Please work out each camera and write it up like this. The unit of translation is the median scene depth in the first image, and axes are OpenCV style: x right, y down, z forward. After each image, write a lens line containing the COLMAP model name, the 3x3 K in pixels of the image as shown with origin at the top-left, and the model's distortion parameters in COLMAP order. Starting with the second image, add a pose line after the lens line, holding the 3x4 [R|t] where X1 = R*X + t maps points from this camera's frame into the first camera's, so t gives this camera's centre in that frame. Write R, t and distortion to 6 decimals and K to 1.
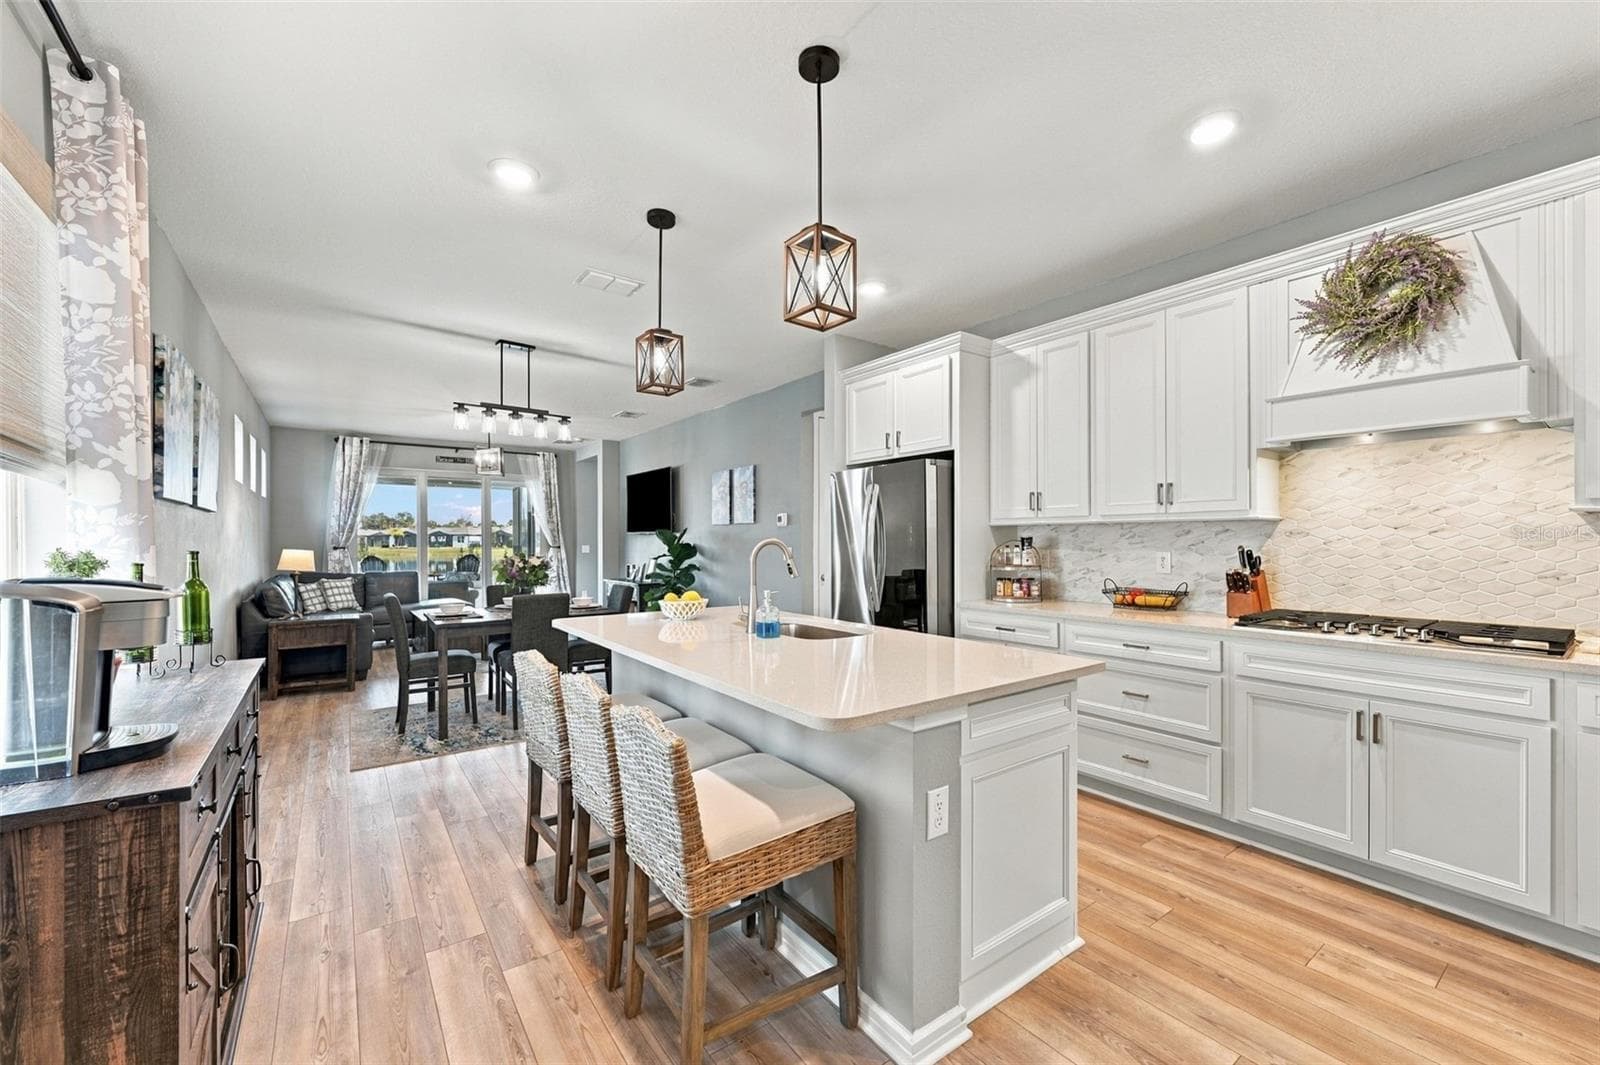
lens RADIAL K [[638.5, 0, 801.7], [0, 638.5, 539.9], [0, 0, 1]] dist [-0.001595, -0.000333]
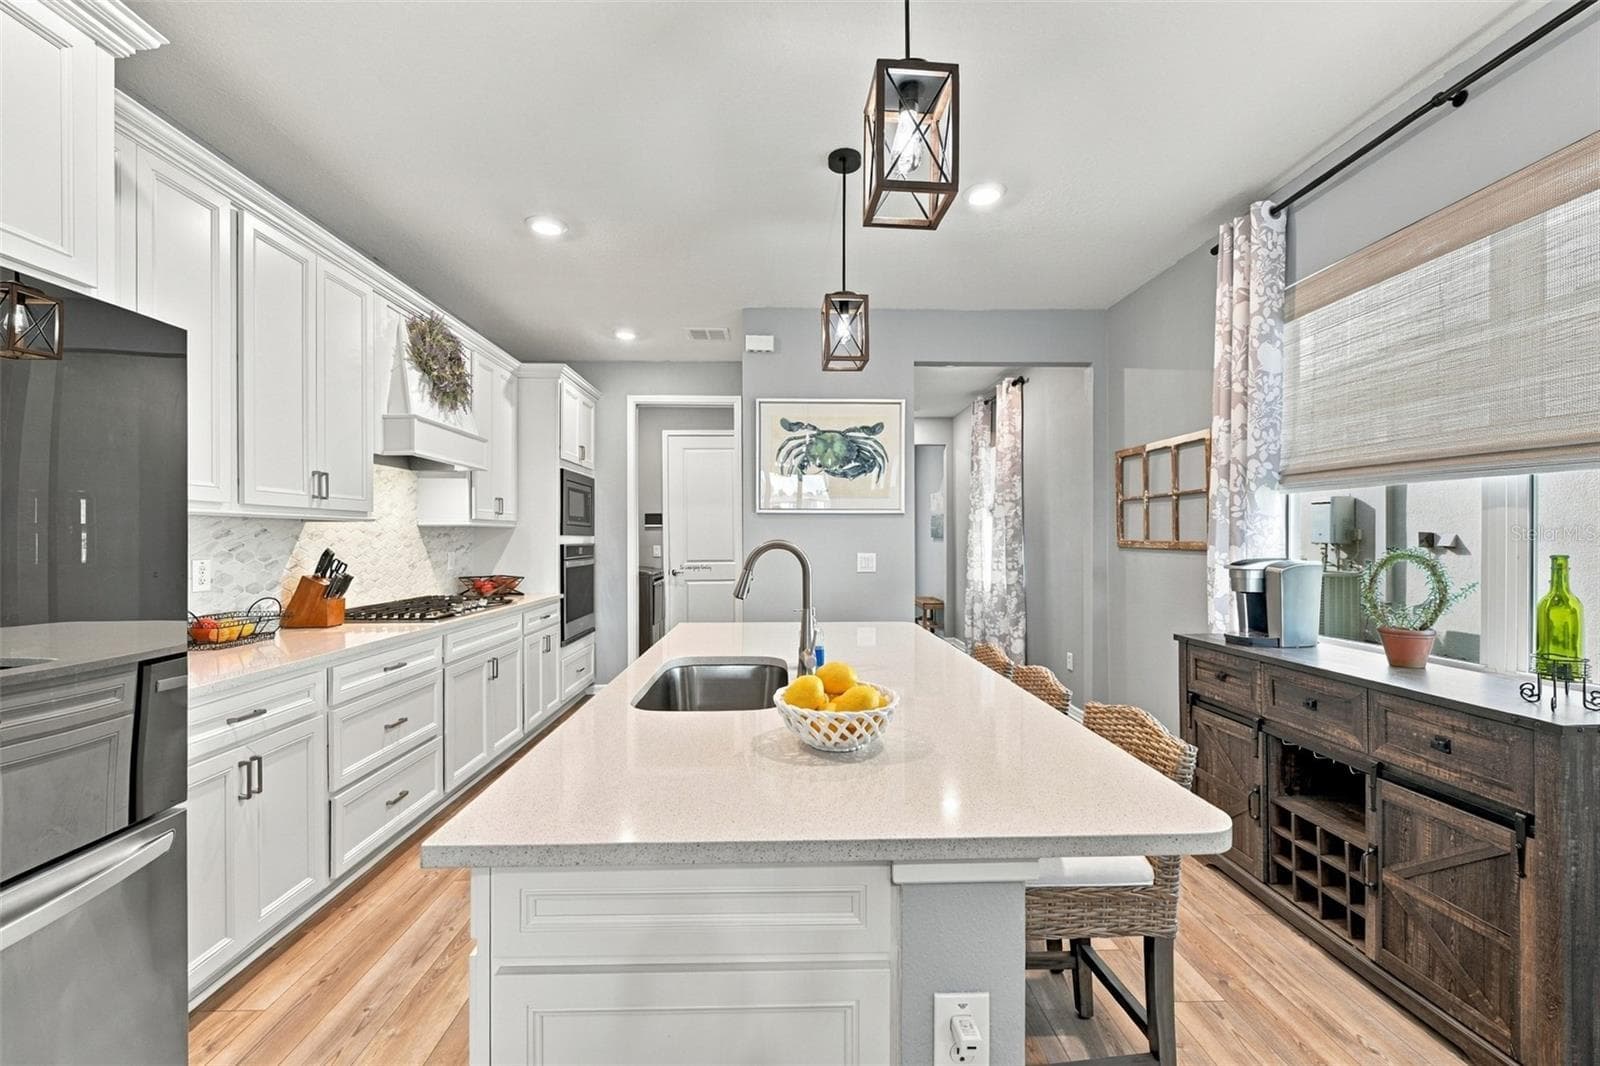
lens RADIAL K [[638.5, 0, 801.7], [0, 638.5, 540.4], [0, 0, 1]] dist [-0.001595, -0.000333]
pose [[-0.824972, 0.000723, 0.565174, -0.355210], [0.001424, 0.999999, 0.000800, -0.002215], [-0.565172, 0.001465, -0.824972, 1.219450]]
